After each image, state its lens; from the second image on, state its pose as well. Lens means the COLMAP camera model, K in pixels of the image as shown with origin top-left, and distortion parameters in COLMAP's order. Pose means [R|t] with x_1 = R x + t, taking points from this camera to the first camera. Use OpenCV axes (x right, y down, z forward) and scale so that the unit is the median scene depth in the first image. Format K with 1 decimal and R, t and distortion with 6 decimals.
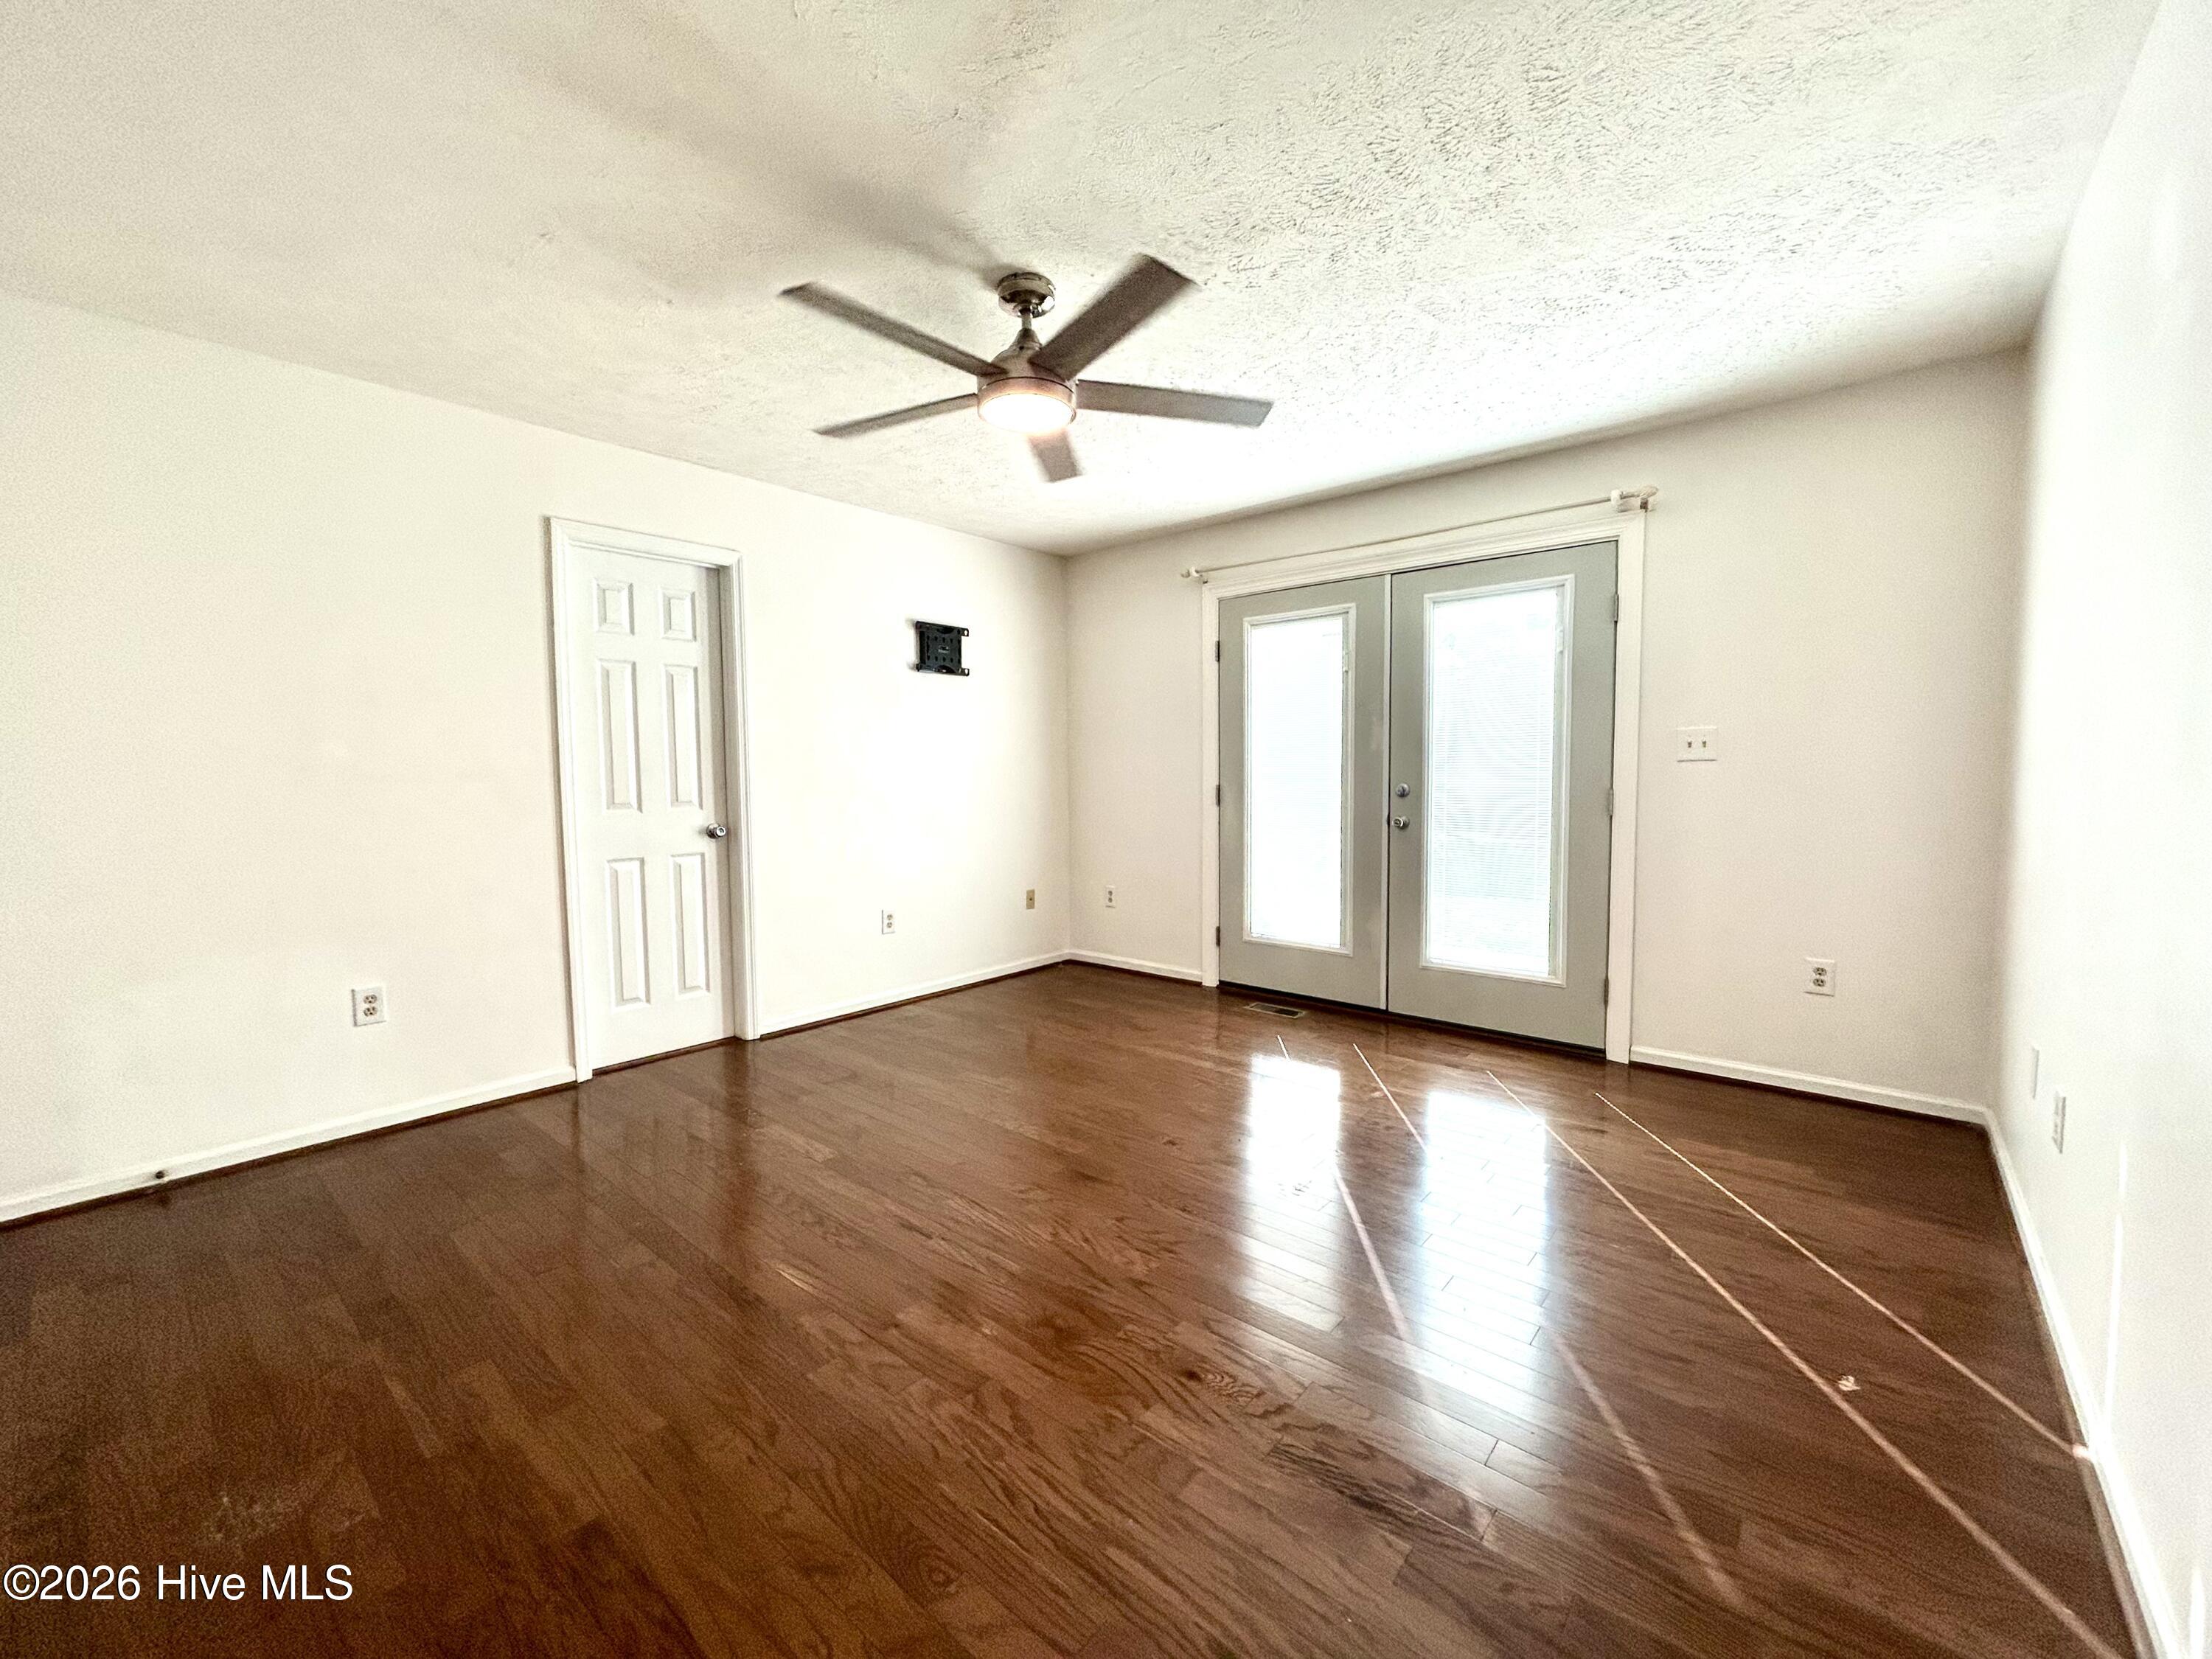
lens RADIAL K [[888.6, 0, 1109.3], [0, 888.6, 828.2], [0, 0, 1]] dist [0.000411, 0.000484]
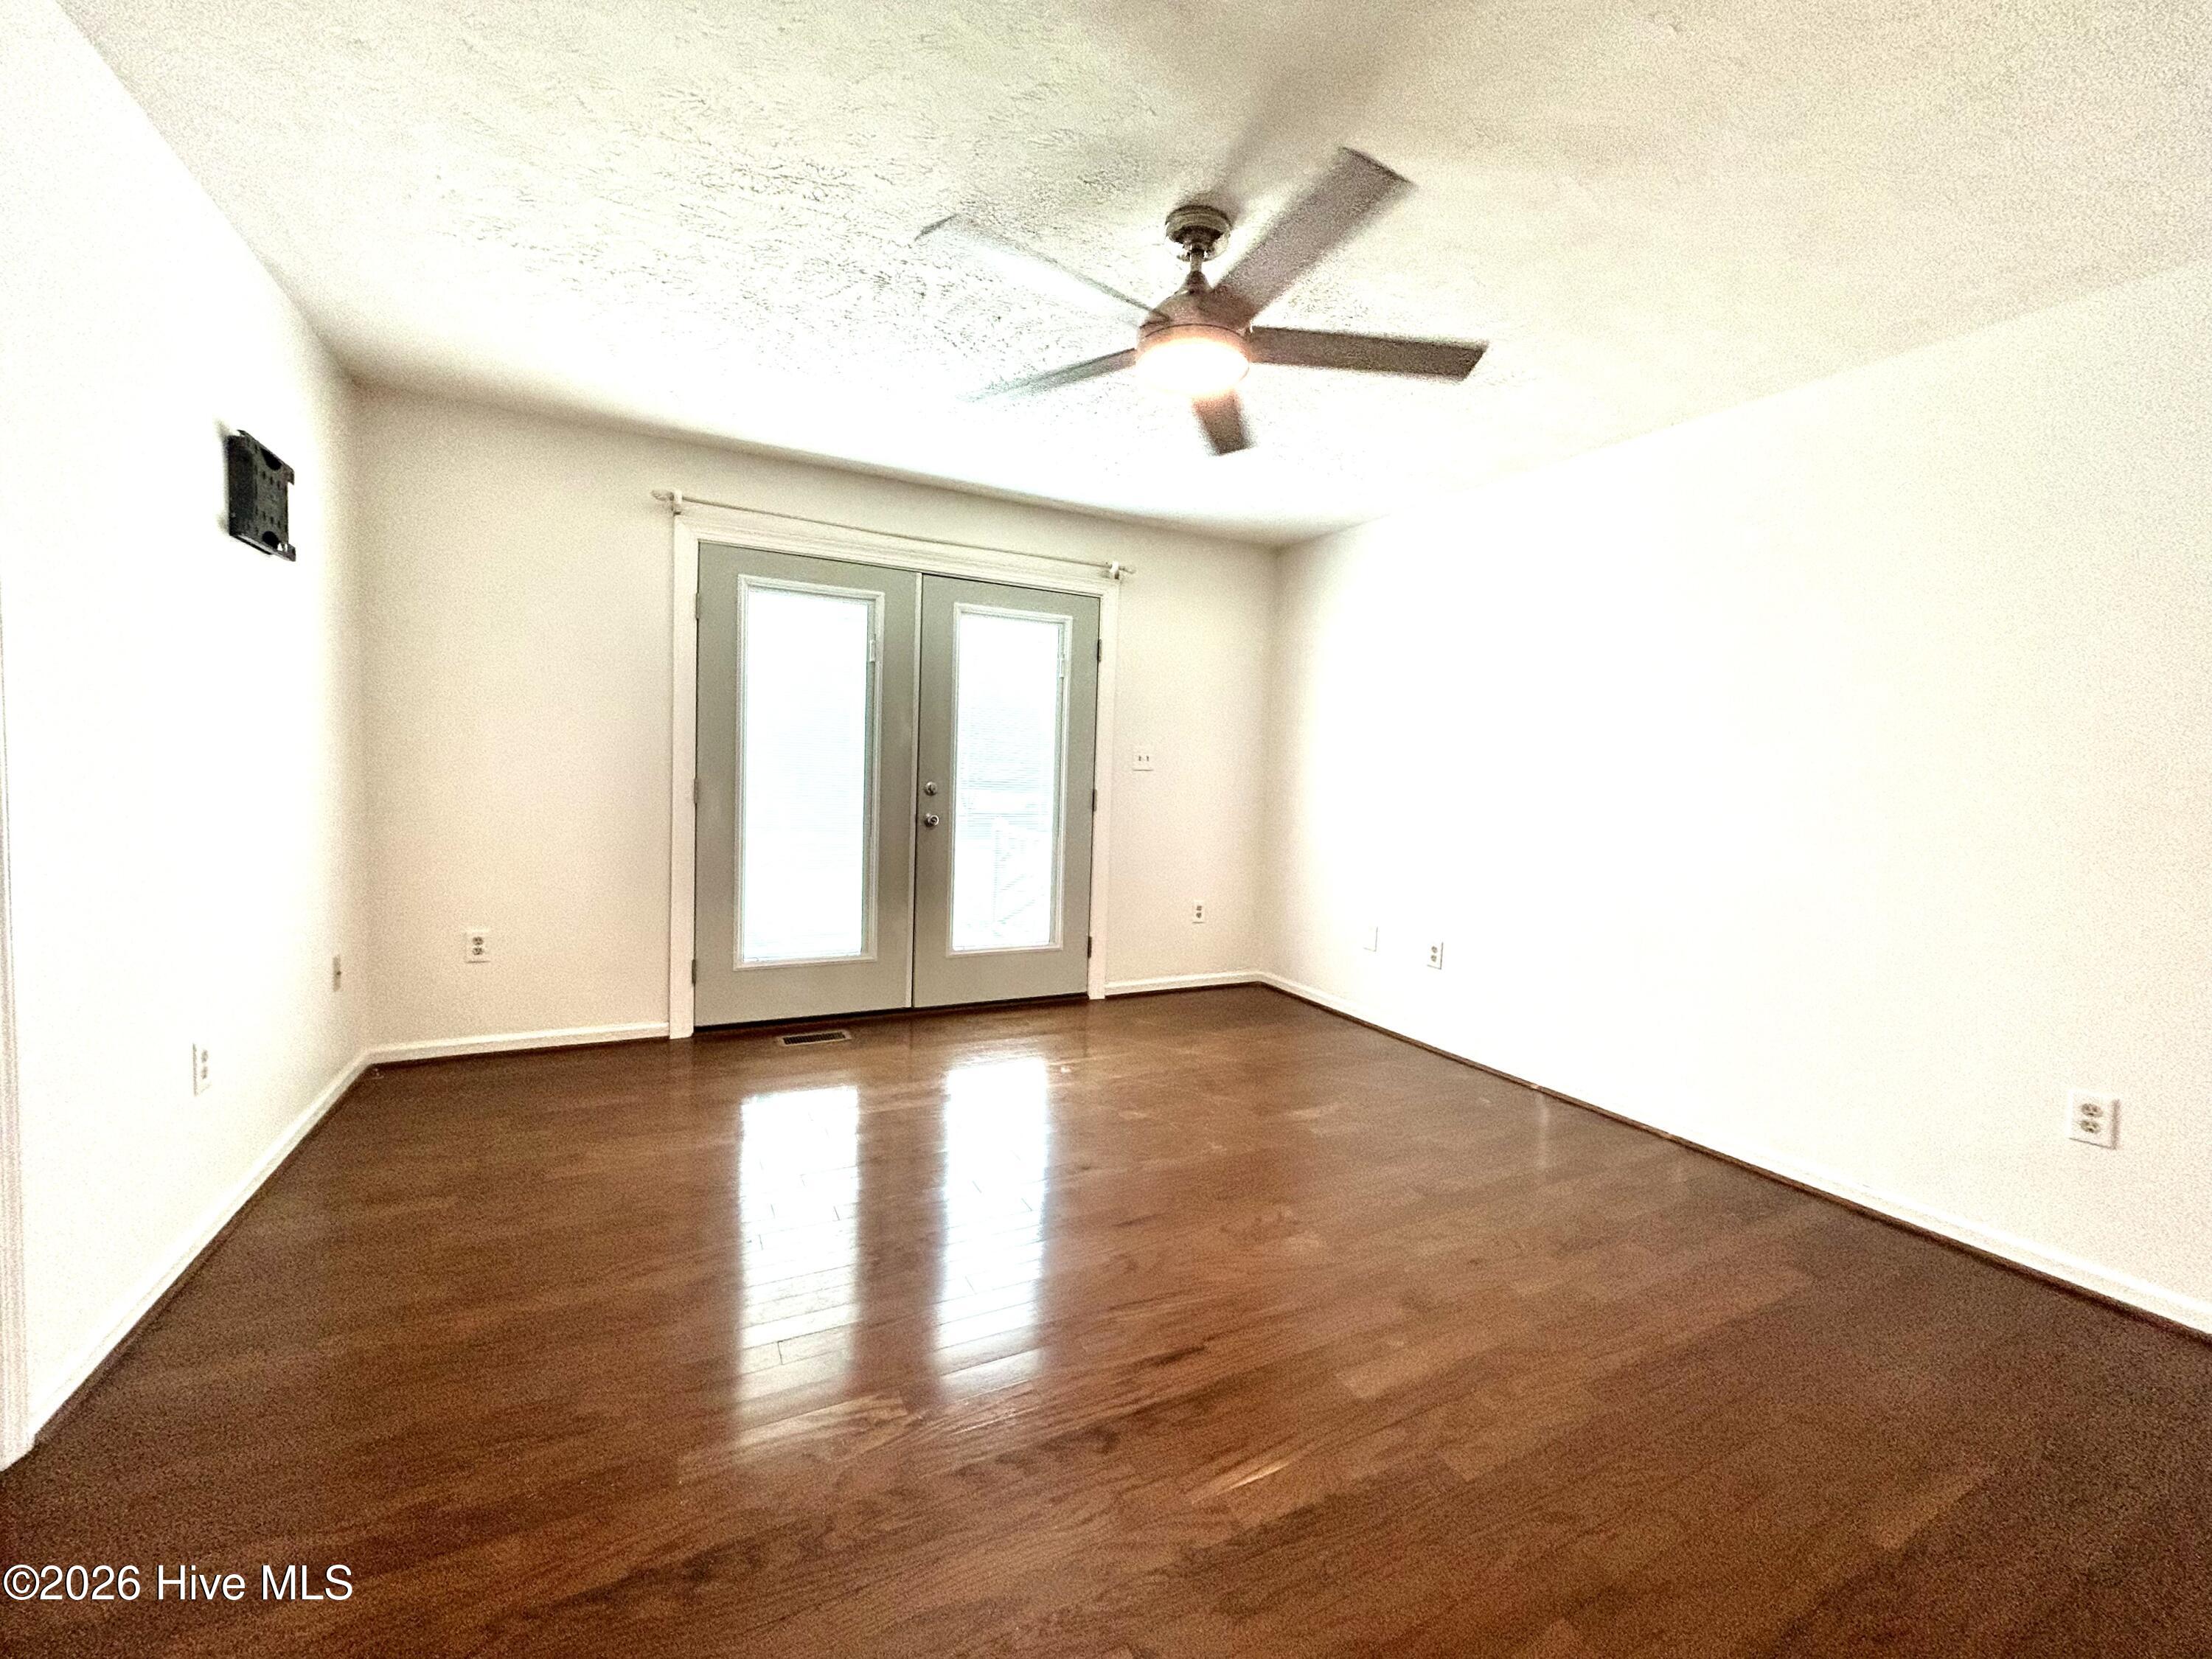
lens RADIAL K [[888.6, 0, 1105.7], [0, 888.6, 827.8], [0, 0, 1]] dist [0.000411, 0.000484]
pose [[0.384566, -0.037759, 0.922325, -0.533544], [0.024203, 0.999232, 0.030816, -0.024231], [-0.922780, 0.010473, 0.385185, 0.418871]]
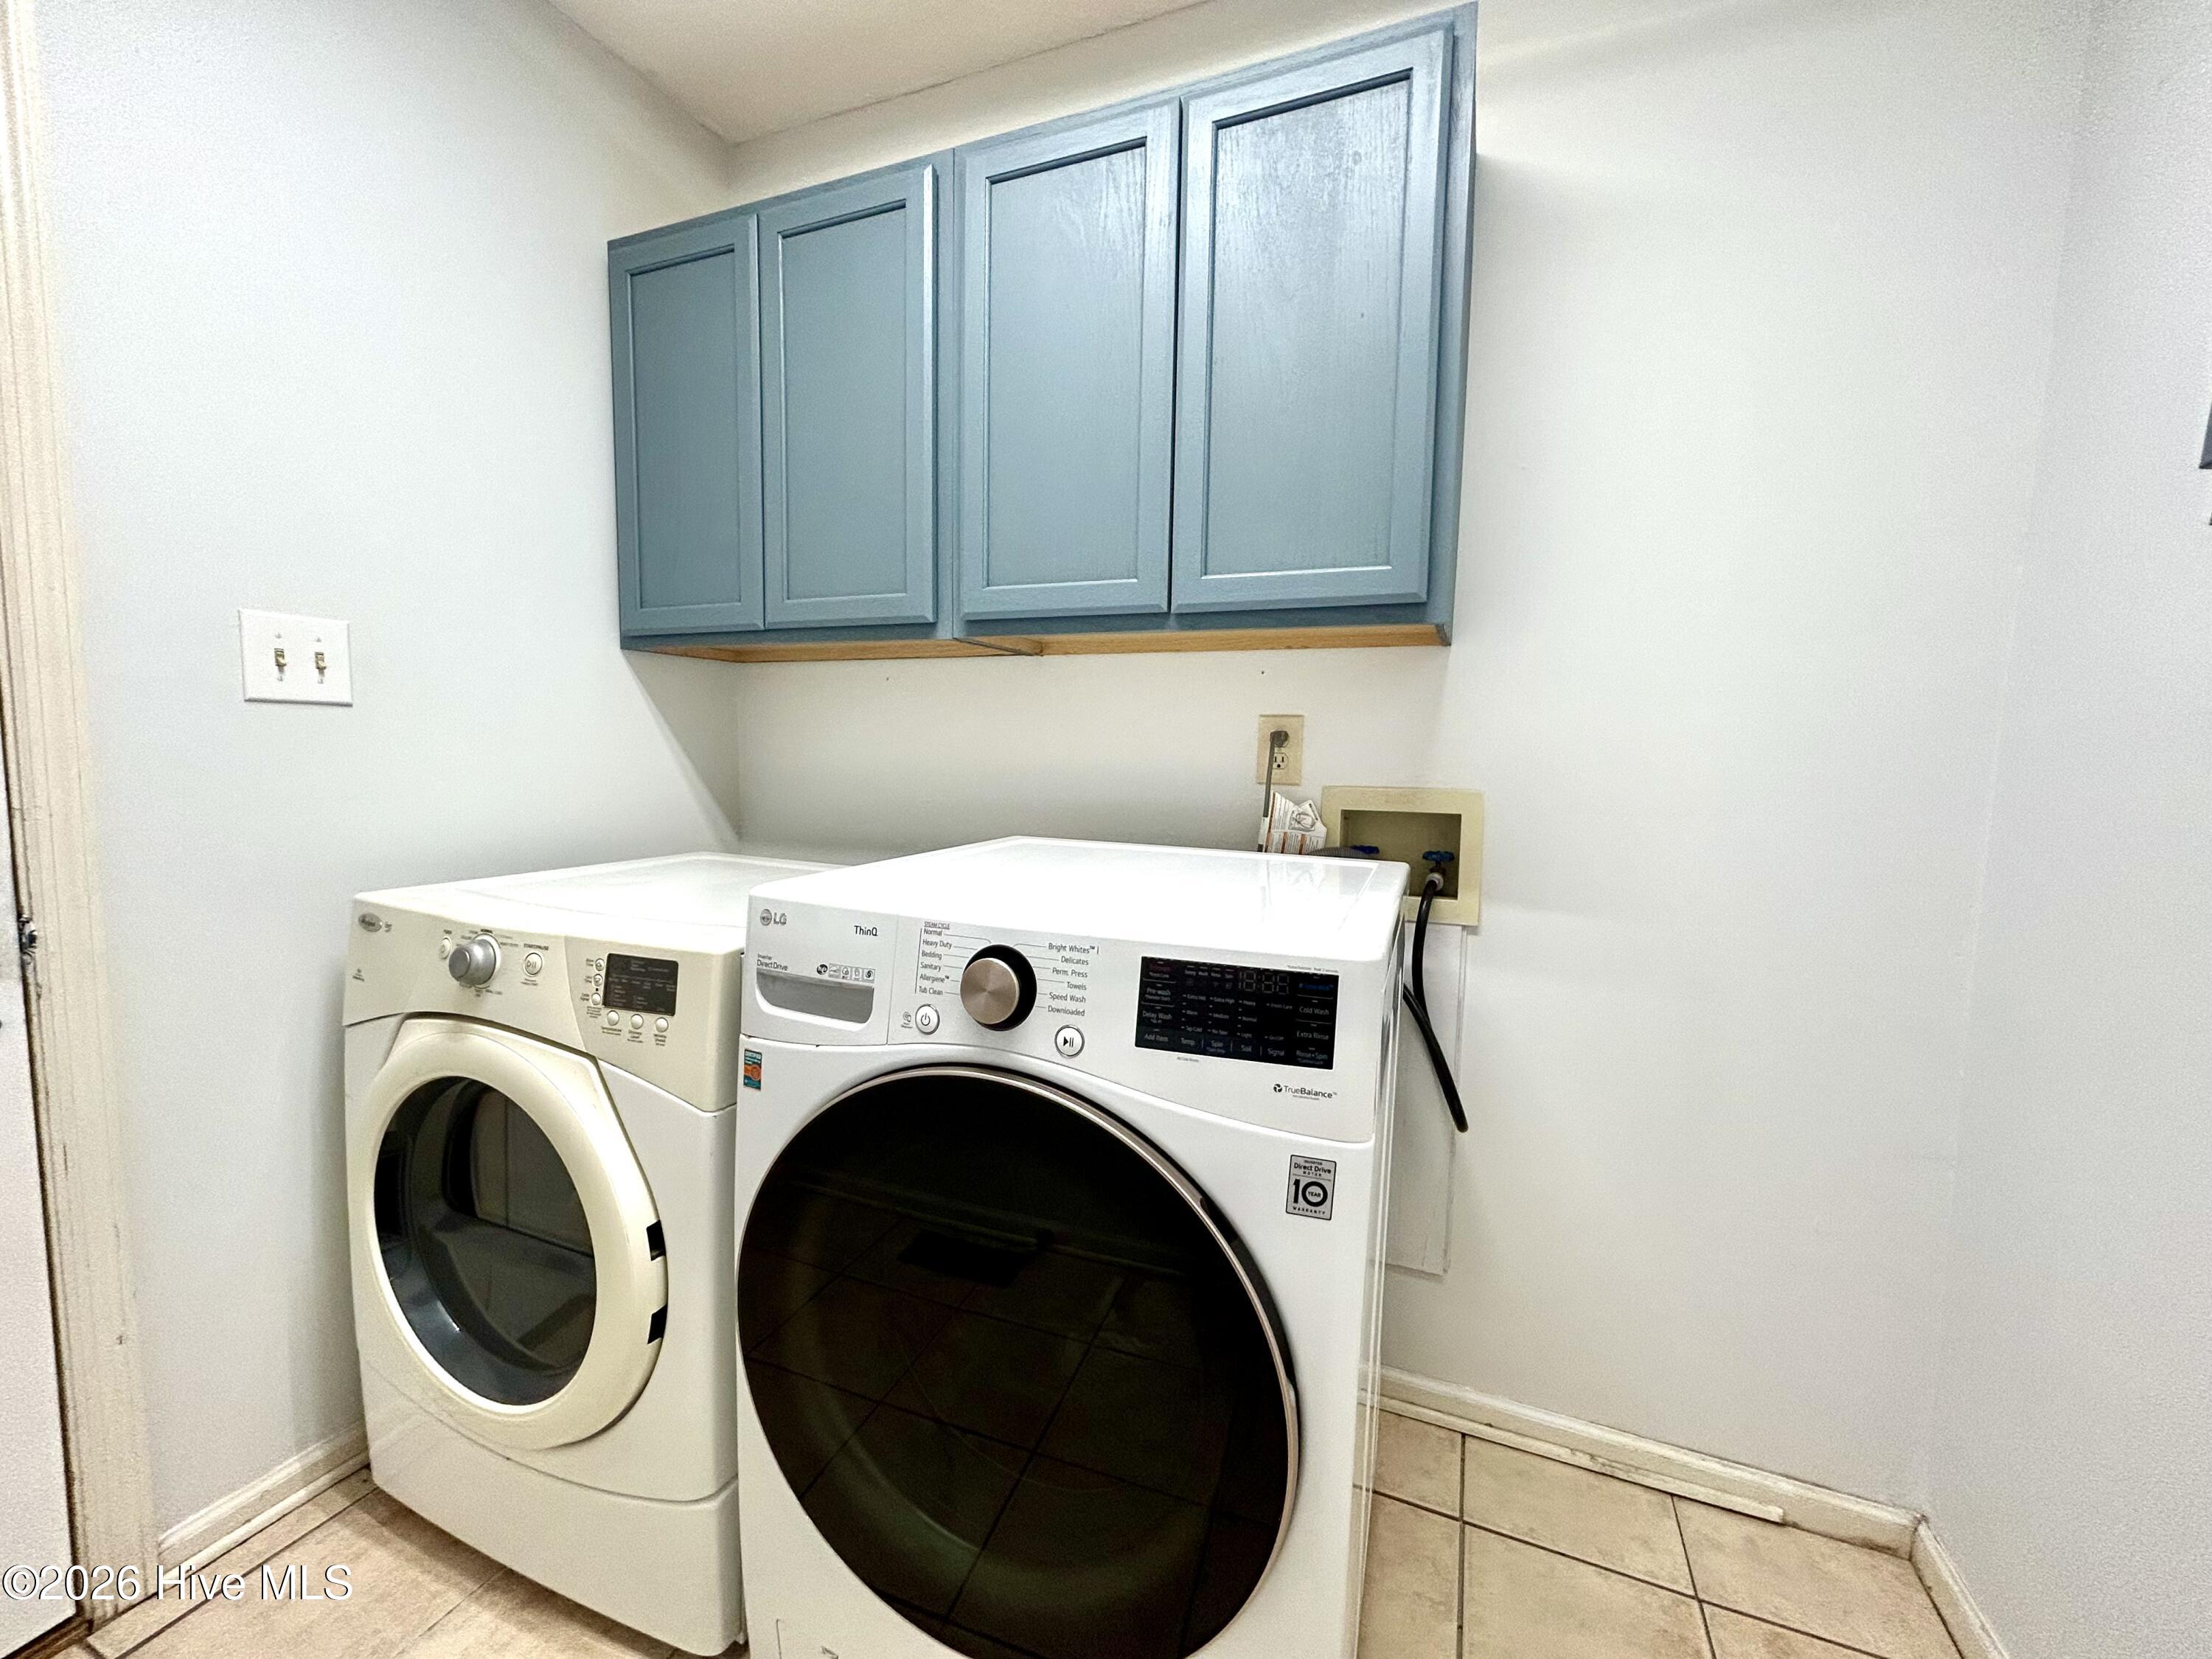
lens RADIAL K [[888.6, 0, 1107.3], [0, 888.6, 826.6], [0, 0, 1]] dist [0.000411, 0.000484]
pose [[-0.307056, -0.080977, 0.948240, 0.161009], [0.045642, 0.993974, 0.099663, -0.038143], [-0.950596, 0.073882, -0.301510, 0.645111]]
